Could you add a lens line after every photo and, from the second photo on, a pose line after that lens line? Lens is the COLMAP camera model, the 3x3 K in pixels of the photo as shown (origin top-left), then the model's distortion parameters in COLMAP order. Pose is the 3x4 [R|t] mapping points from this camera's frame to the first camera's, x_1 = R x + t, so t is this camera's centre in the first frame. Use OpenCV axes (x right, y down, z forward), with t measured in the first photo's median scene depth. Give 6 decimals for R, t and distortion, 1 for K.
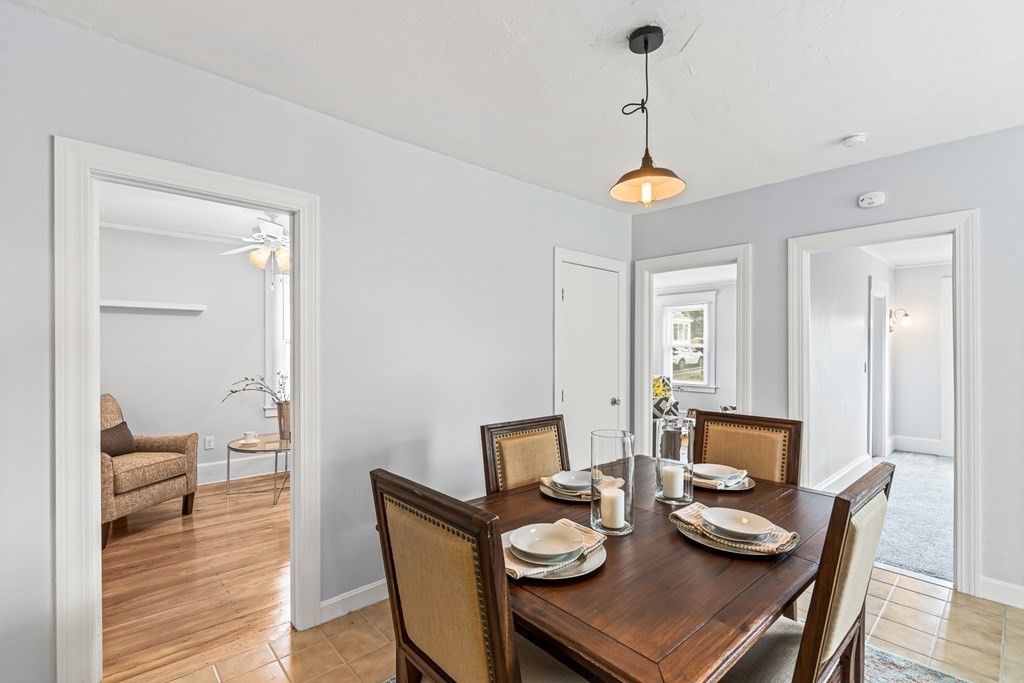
lens RADIAL K [[465.2, 0, 508.1], [0, 465.2, 344.8], [0, 0, 1]] dist [-0.002367, 0.000068]
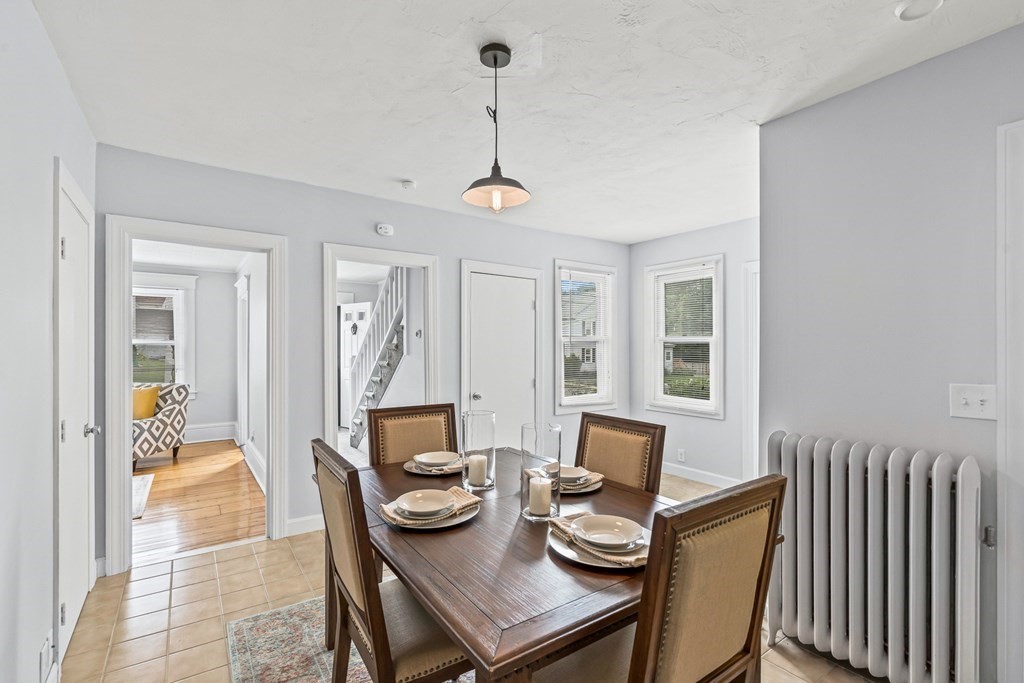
lens RADIAL K [[465.2, 0, 508.1], [0, 465.2, 344.8], [0, 0, 1]] dist [-0.002367, 0.000068]
pose [[0.124454, 0.000931, 0.992225, -0.512076], [-0.007218, 0.999974, -0.000033, 0.003261], [-0.992199, -0.007158, 0.124457, 0.569701]]
